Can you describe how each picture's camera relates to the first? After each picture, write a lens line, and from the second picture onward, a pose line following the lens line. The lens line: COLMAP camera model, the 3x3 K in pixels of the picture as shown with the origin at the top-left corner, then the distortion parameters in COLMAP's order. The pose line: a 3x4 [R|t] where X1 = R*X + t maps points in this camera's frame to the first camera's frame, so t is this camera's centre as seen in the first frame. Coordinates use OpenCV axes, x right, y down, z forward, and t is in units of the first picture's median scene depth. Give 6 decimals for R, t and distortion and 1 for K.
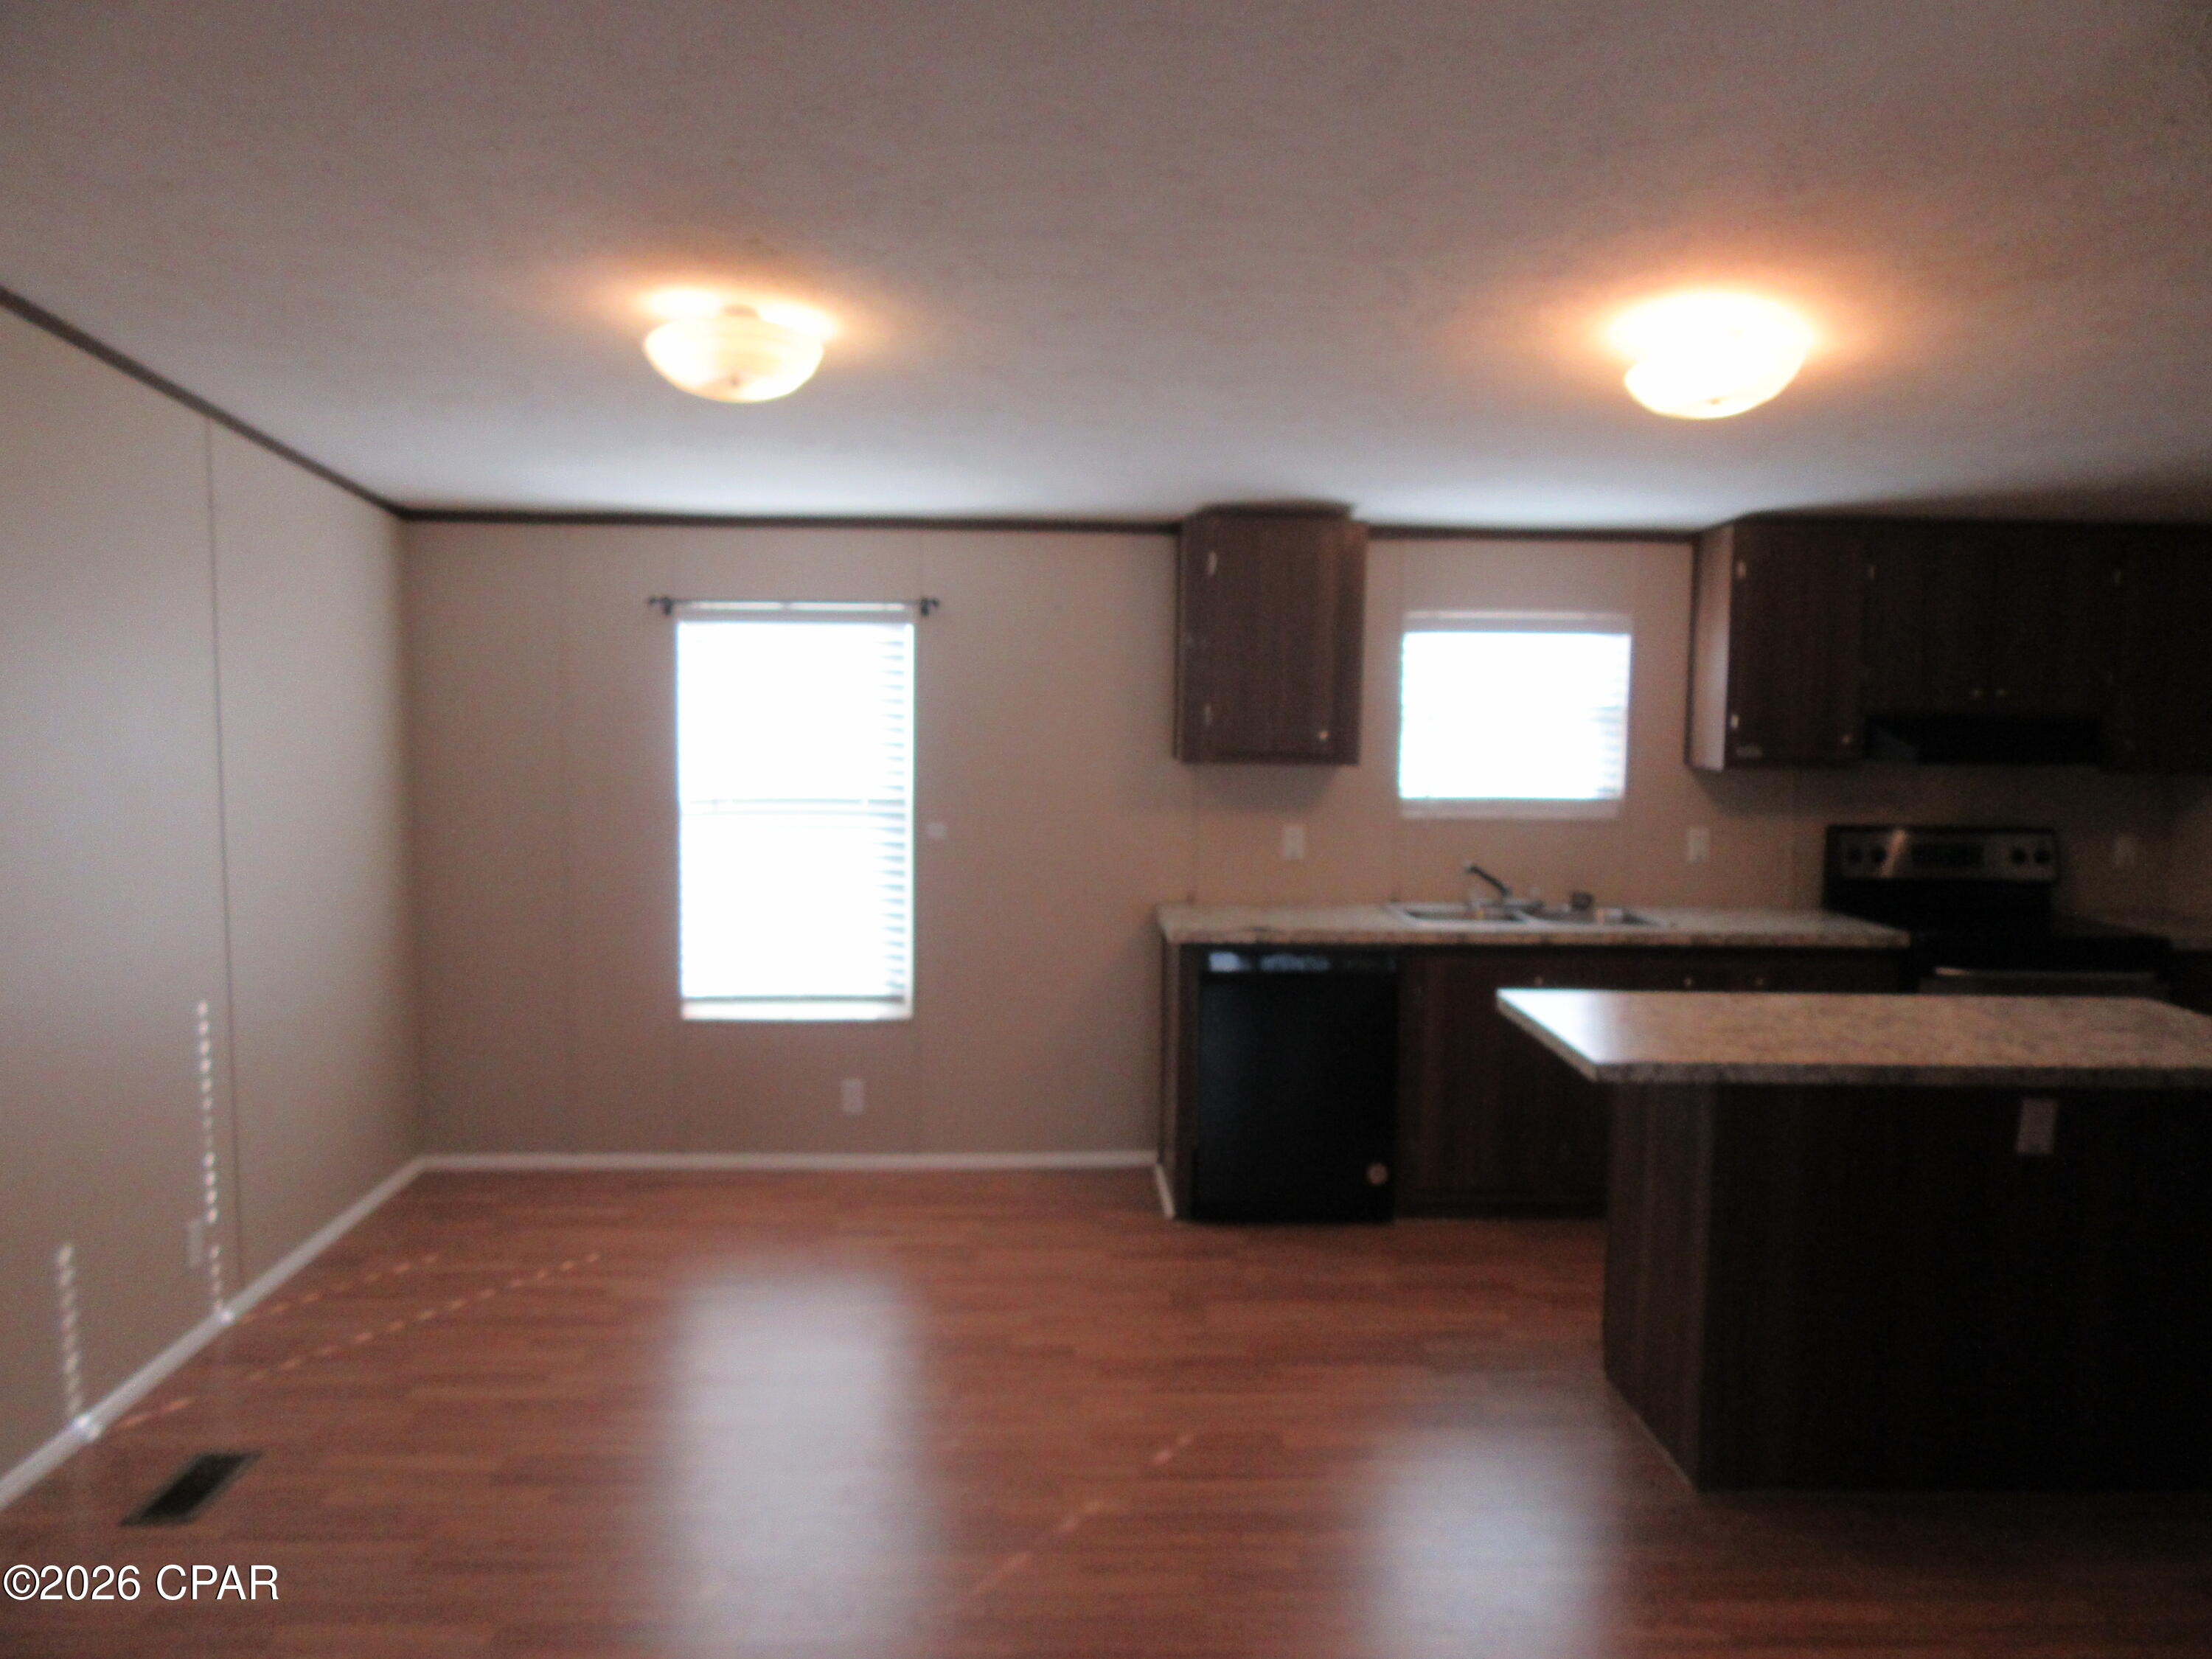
lens RADIAL K [[1653.4, 0, 1102.8], [0, 1653.4, 826.5], [0, 0, 1]] dist [-0.007227, 0.013687]
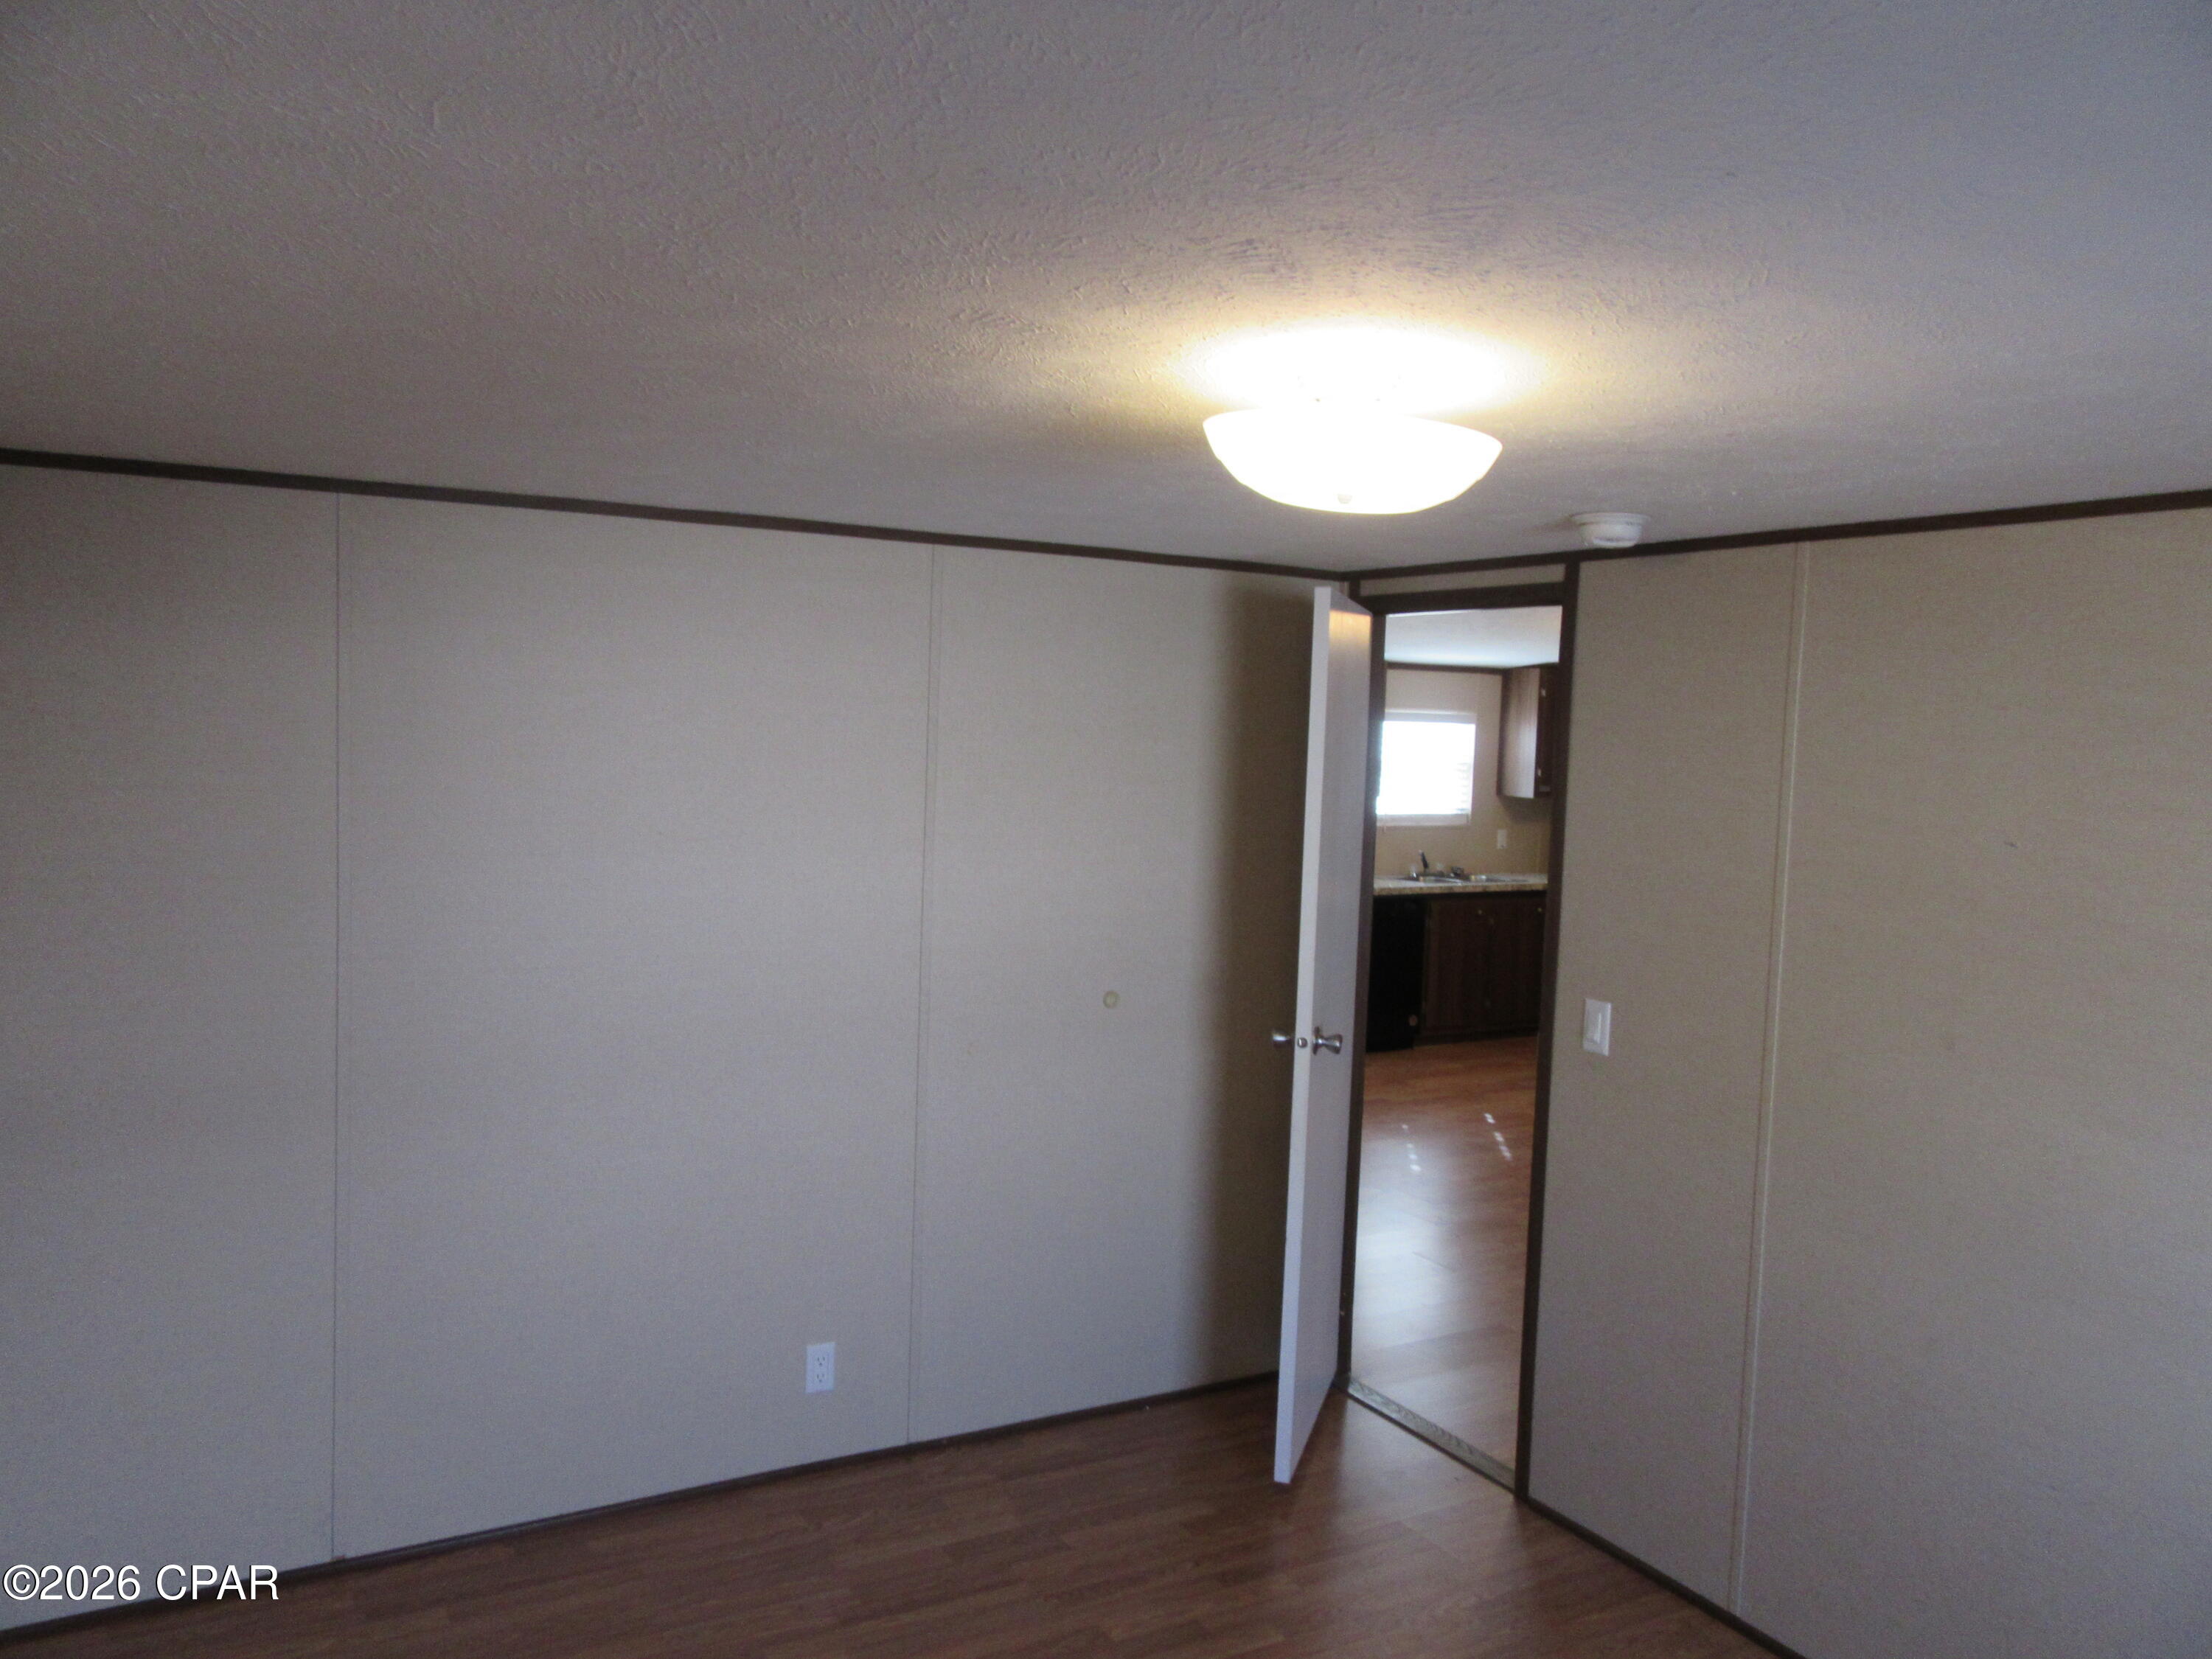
lens RADIAL K [[1653.4, 0, 1108.1], [0, 1653.4, 833.4], [0, 0, 1]] dist [-0.007227, 0.013687]
pose [[0.880194, -0.014888, 0.474381, -0.944417], [0.021714, 0.999724, -0.008913, 0.012273], [-0.474118, 0.018146, 0.880274, -0.424842]]
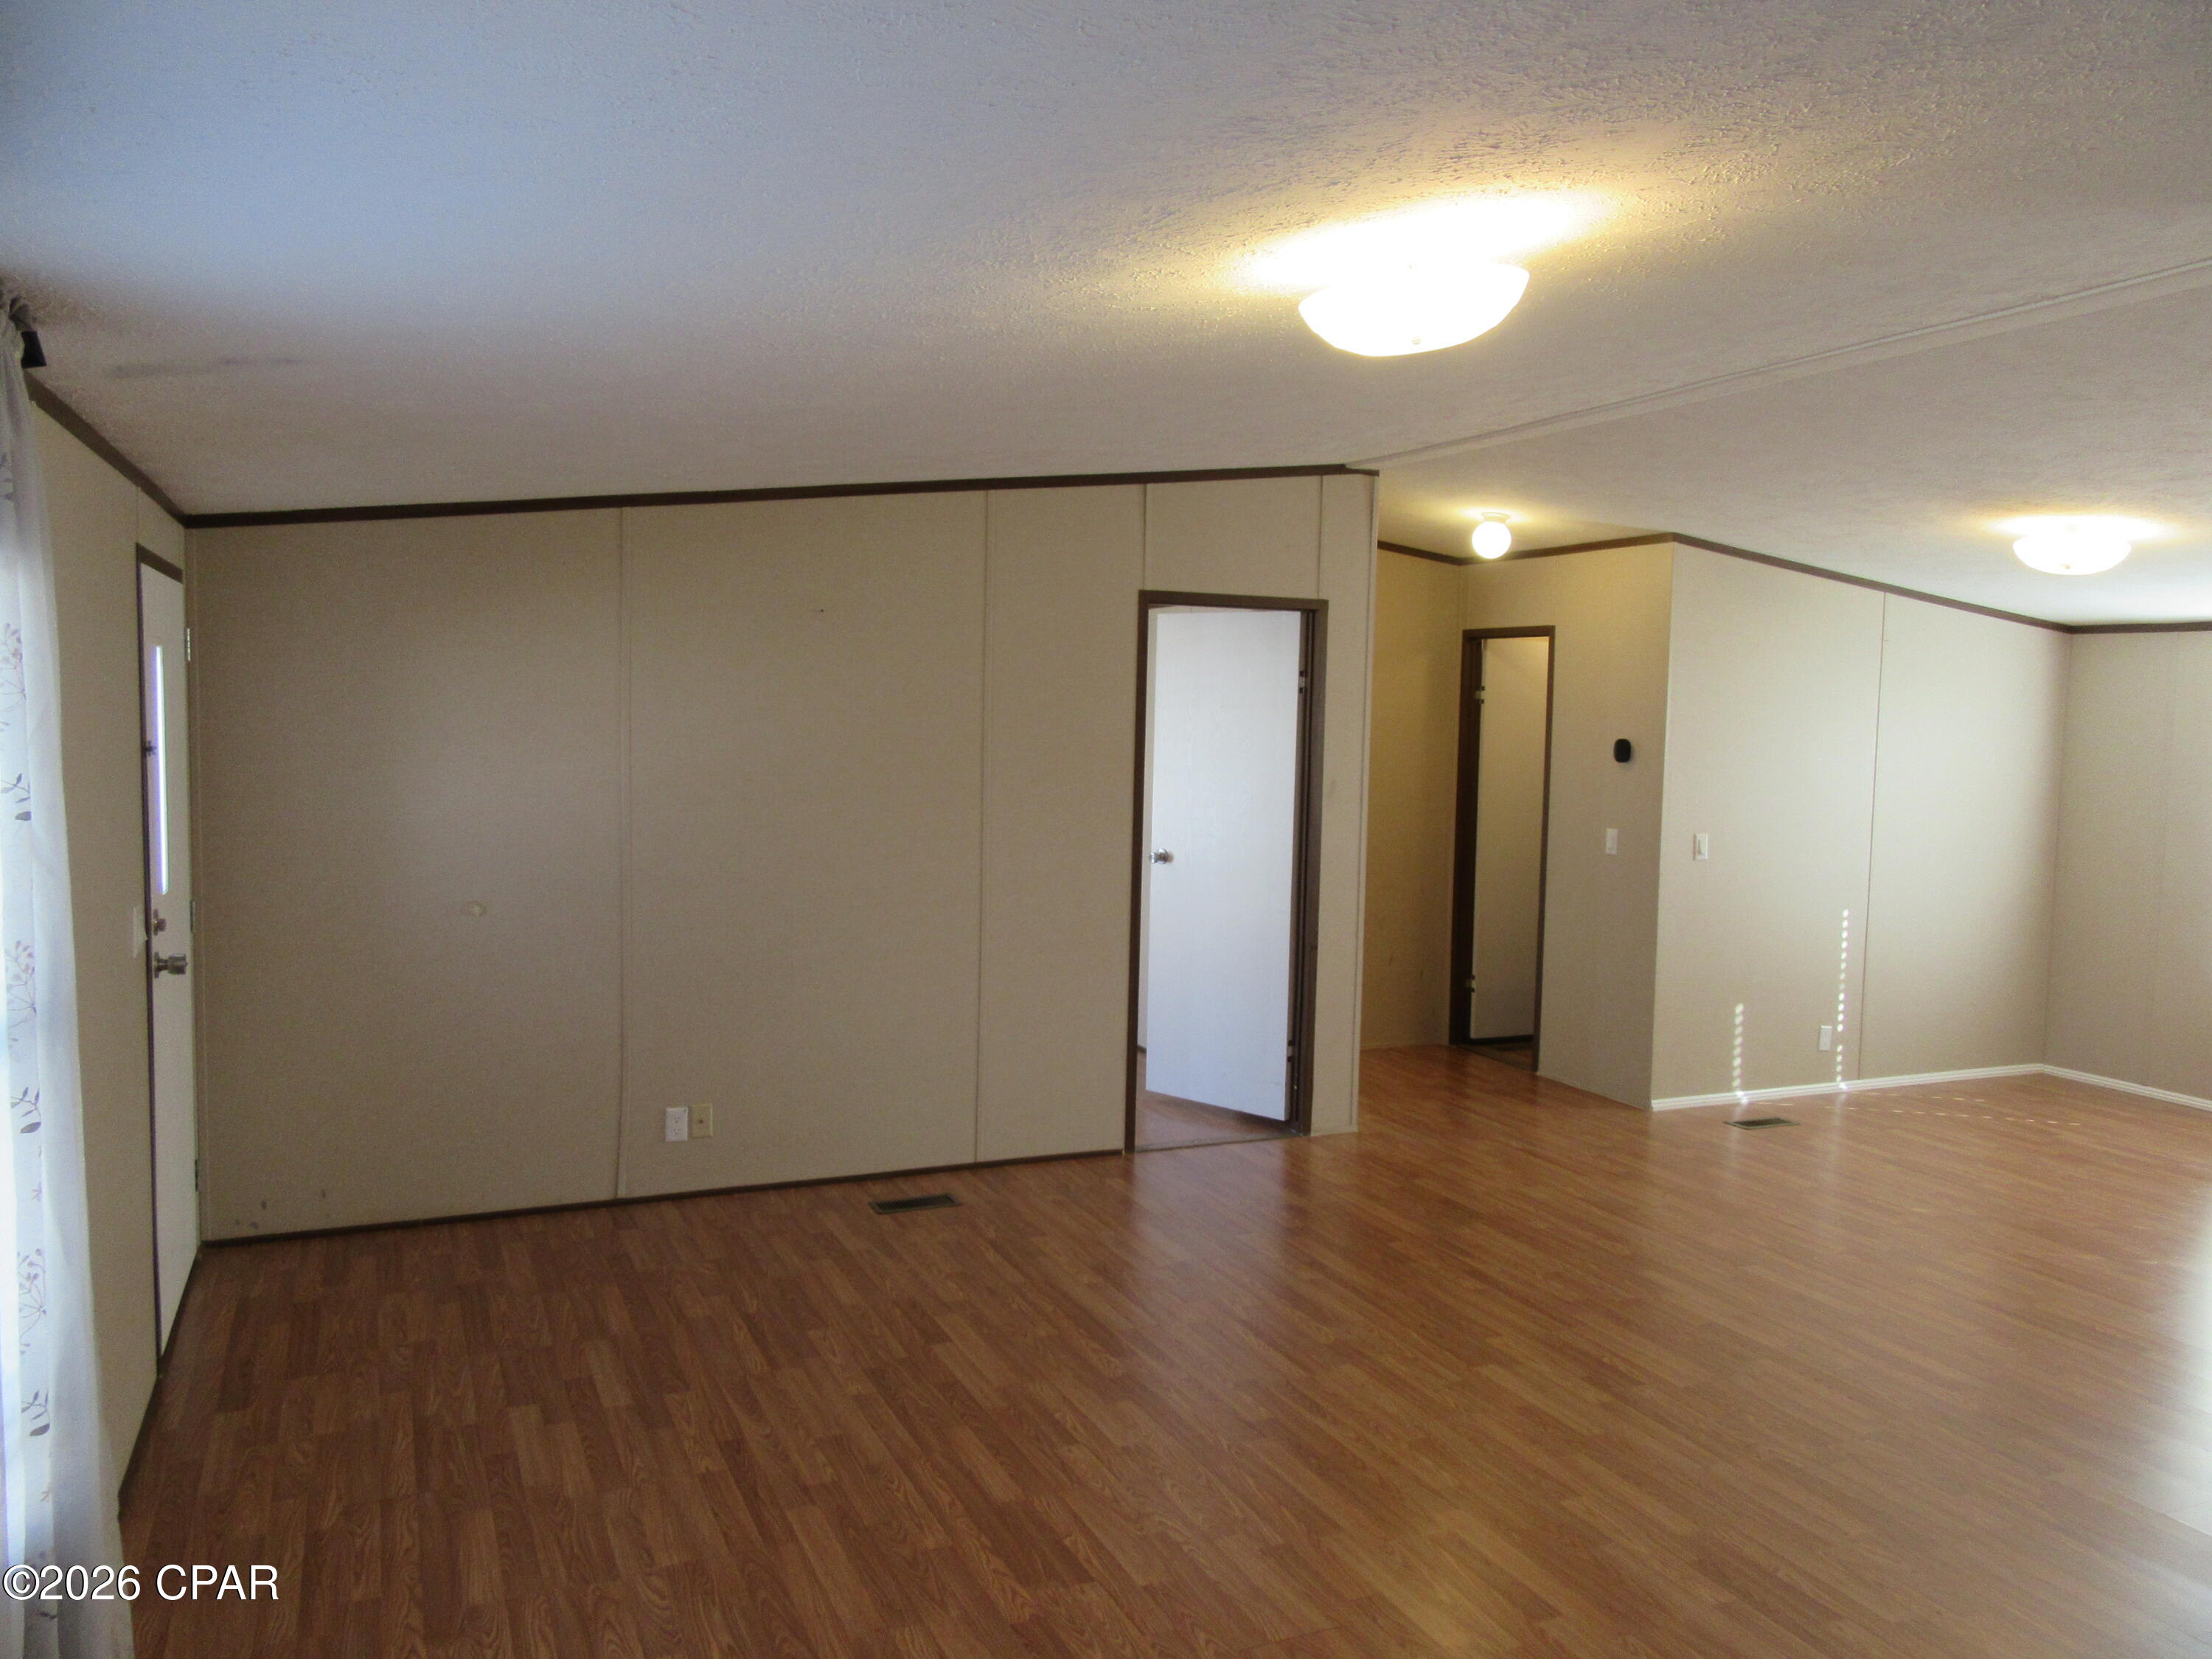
lens RADIAL K [[1653.4, 0, 1109.7], [0, 1653.4, 809.7], [0, 0, 1]] dist [-0.007227, 0.013687]
pose [[0.367390, 0.051344, -0.928649, 0.660469], [-0.104241, 0.994457, 0.013743, 0.043892], [0.924207, 0.091755, 0.370706, -0.344442]]
